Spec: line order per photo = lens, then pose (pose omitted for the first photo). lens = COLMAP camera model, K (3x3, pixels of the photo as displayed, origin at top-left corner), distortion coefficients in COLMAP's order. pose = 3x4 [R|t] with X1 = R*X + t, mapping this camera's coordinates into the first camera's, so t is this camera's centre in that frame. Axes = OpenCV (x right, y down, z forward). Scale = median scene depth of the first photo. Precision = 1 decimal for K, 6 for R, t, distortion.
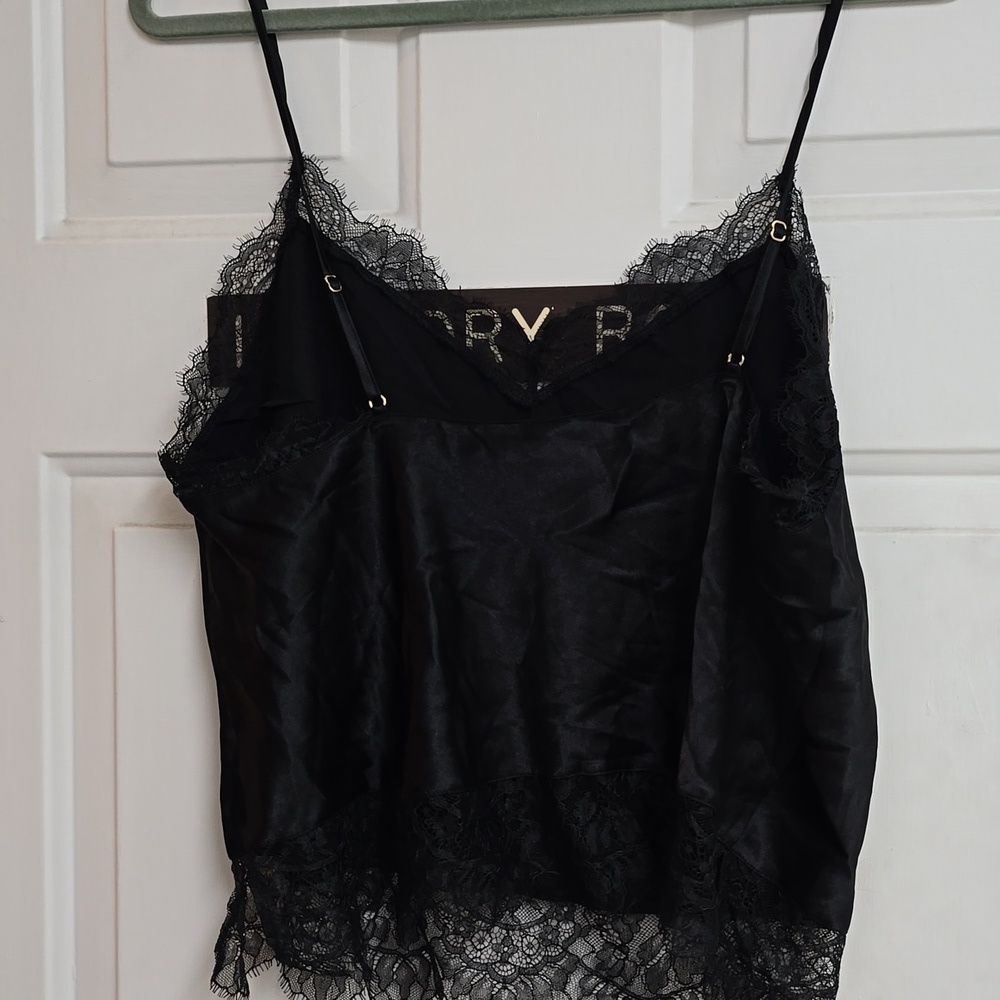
lens RADIAL K [[1459.1, 0, 500.0], [0, 1459.1, 500.0], [0, 0, 1]] dist [0.169848, -0.571962]
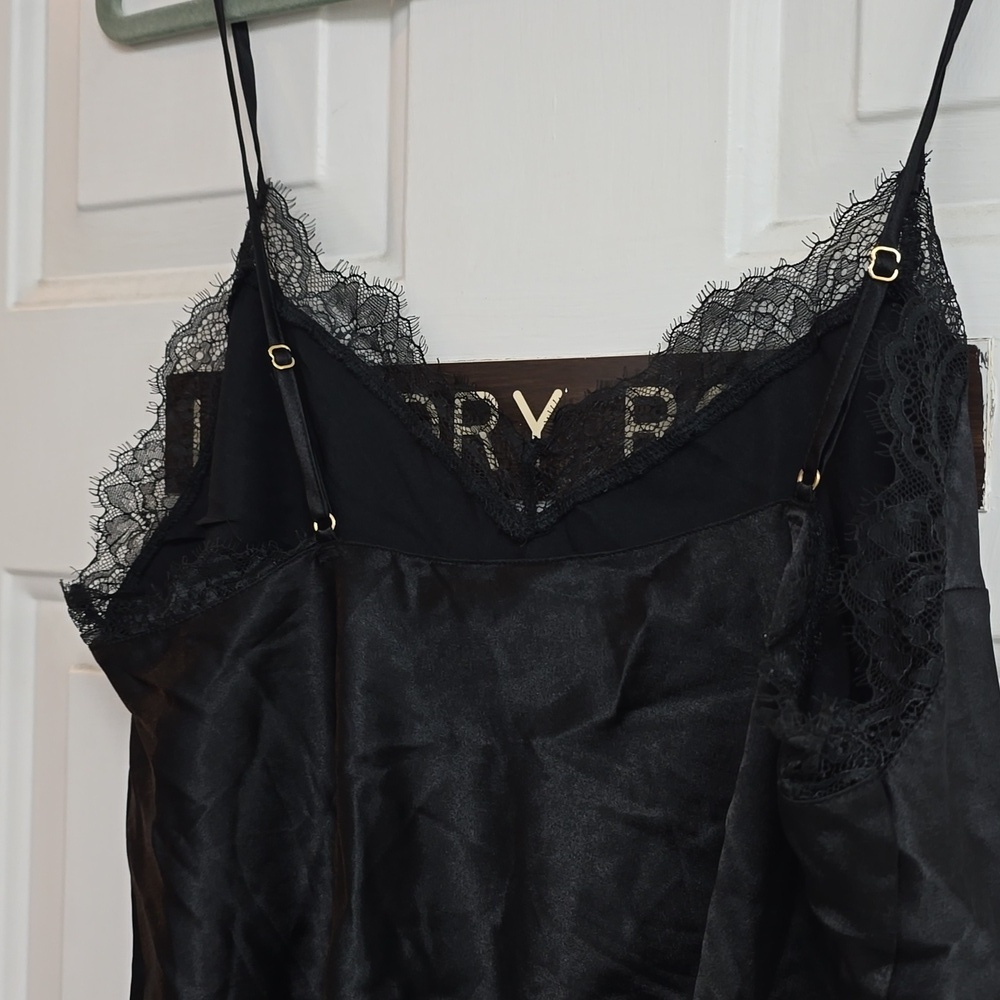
lens RADIAL K [[1459.1, 0, 500.0], [0, 1459.1, 500.0], [0, 0, 1]] dist [0.169848, -0.571962]
pose [[0.923880, 0.026075, -0.381793, 0.263541], [-0.036301, 0.999149, -0.019604, -0.067951], [0.380956, 0.031971, 0.924040, 0.381685]]
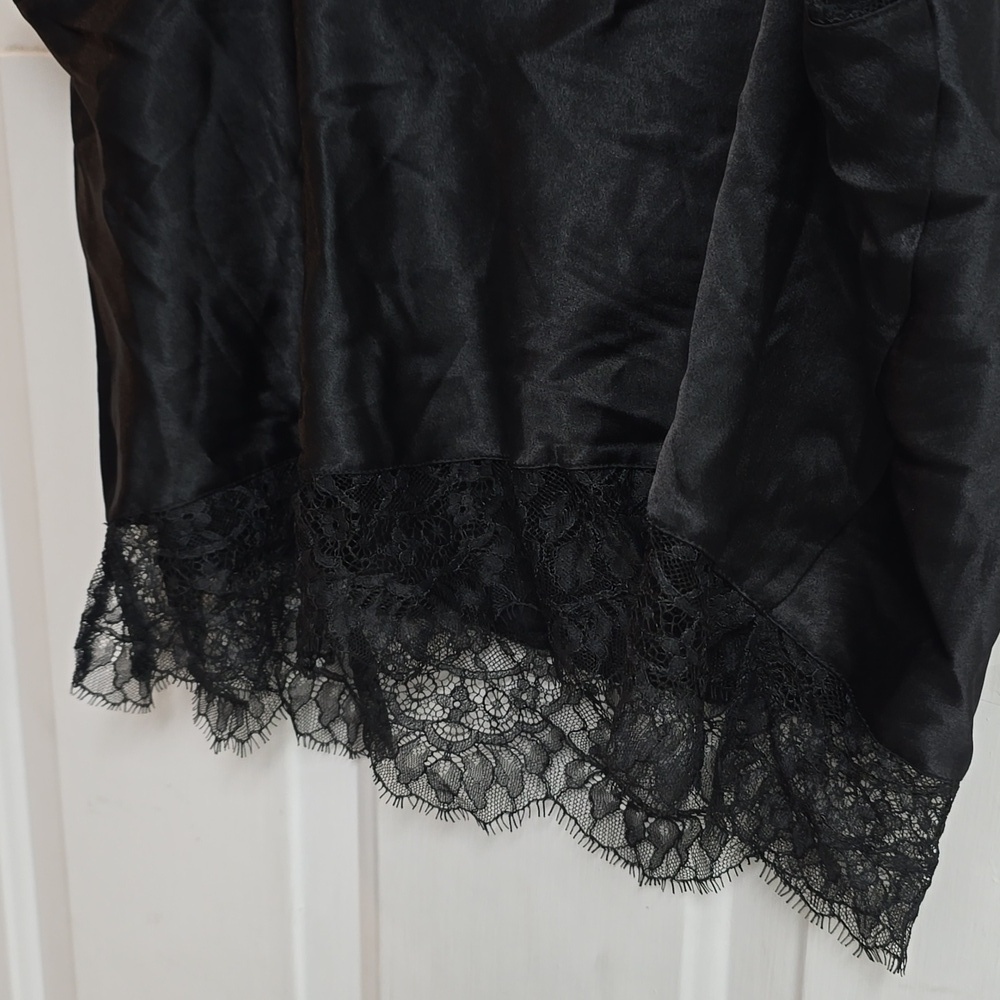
lens RADIAL K [[1459.1, 0, 500.0], [0, 1459.1, 500.0], [0, 0, 1]] dist [0.169848, -0.571962]
pose [[0.931042, 0.109686, -0.348037, 0.245301], [-0.021174, 0.968387, 0.248550, 0.048058], [0.364297, -0.224041, 0.903932, 0.426320]]
